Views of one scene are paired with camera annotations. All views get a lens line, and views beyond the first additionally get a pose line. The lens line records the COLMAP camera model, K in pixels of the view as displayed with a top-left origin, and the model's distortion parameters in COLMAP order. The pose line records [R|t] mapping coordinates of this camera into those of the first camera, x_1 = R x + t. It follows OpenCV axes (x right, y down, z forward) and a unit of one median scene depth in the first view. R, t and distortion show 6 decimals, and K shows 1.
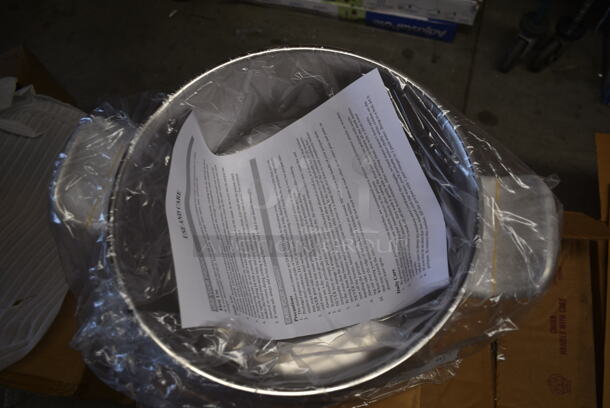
lens RADIAL K [[486.8, 0, 305.0], [0, 486.8, 204.0], [0, 0, 1]] dist [-0.060705, 0.001201]
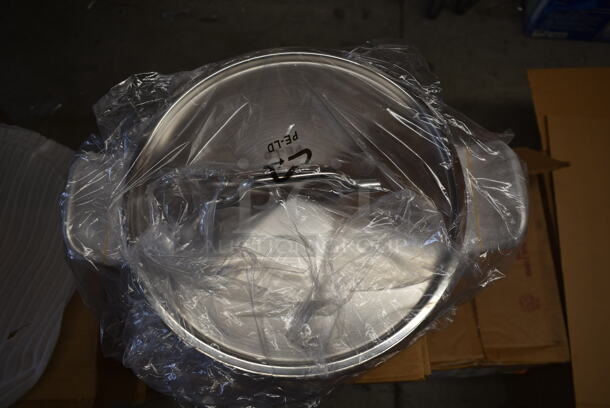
lens RADIAL K [[486.8, 0, 305.0], [0, 486.8, 204.0], [0, 0, 1]] dist [-0.060705, 0.001201]
pose [[0.977100, -0.183987, 0.106888, -0.106515], [0.173311, 0.979584, 0.101877, -0.099351], [-0.123450, -0.081020, 0.989038, -0.071055]]
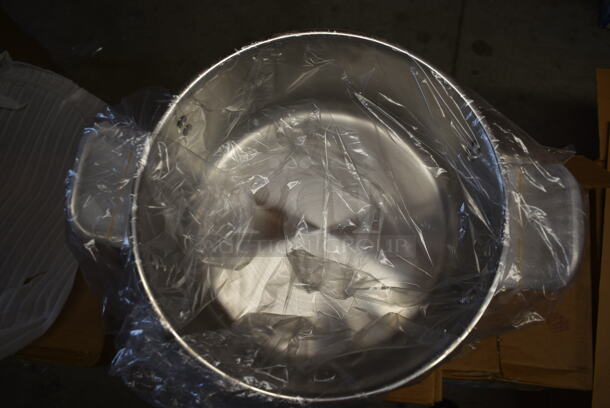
lens RADIAL K [[481.6, 0, 300.4], [0, 481.6, 202.4], [0, 0, 1]] dist [-0.058517, 0.006339]
pose [[0.997670, -0.064549, 0.022090, -0.073030], [0.059661, 0.982501, 0.176444, -0.171507], [-0.033093, -0.174715, 0.984063, 0.043548]]
